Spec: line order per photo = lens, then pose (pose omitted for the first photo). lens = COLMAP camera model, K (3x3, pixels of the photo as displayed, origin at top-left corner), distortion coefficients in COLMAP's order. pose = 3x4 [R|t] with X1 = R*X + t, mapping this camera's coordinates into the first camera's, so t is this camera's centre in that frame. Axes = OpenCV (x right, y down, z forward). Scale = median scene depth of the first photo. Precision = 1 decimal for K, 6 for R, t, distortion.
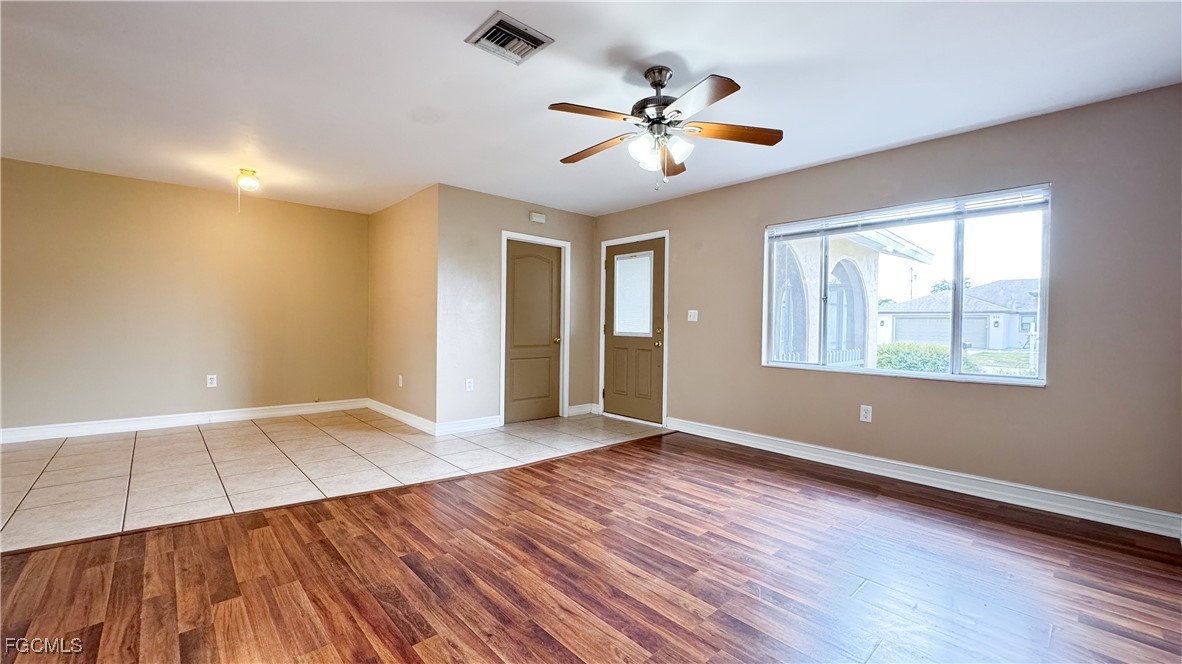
lens RADIAL K [[473.4, 0, 588.8], [0, 473.4, 331.5], [0, 0, 1]] dist [-0.002533, -0.000170]
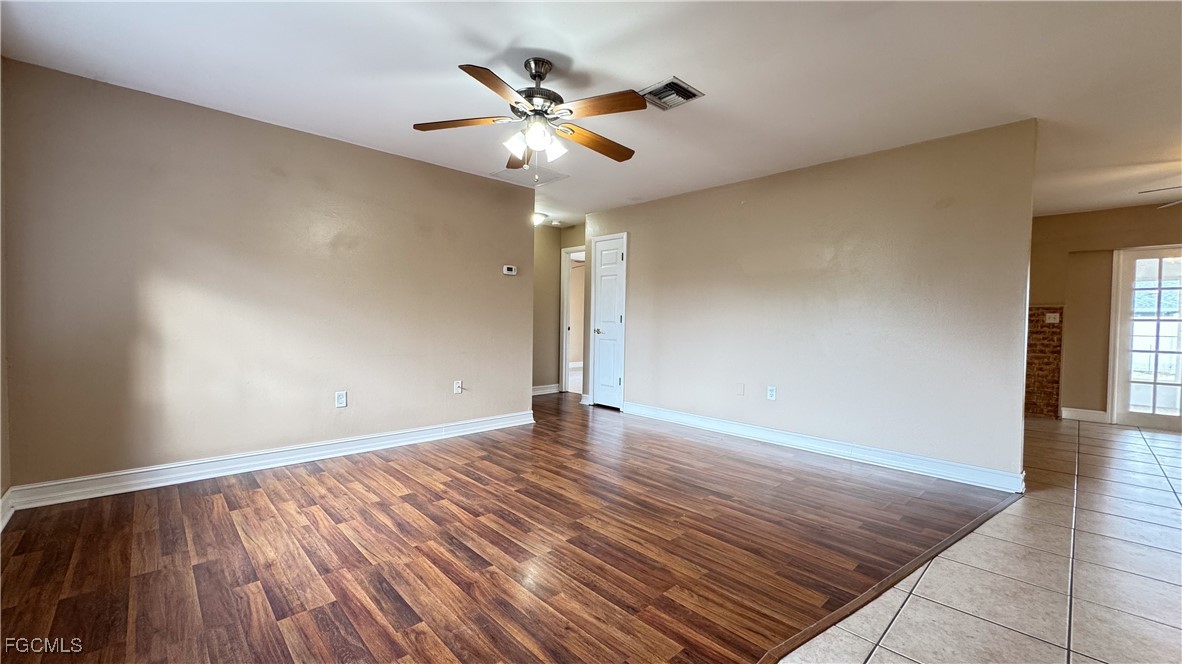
lens RADIAL K [[473.4, 0, 593.3], [0, 473.4, 330.6], [0, 0, 1]] dist [-0.002533, -0.000170]
pose [[-0.999253, -0.029484, -0.024992, 0.033627], [-0.030365, 0.998904, 0.035626, -0.020546], [0.023914, 0.036359, -0.999053, 1.744722]]
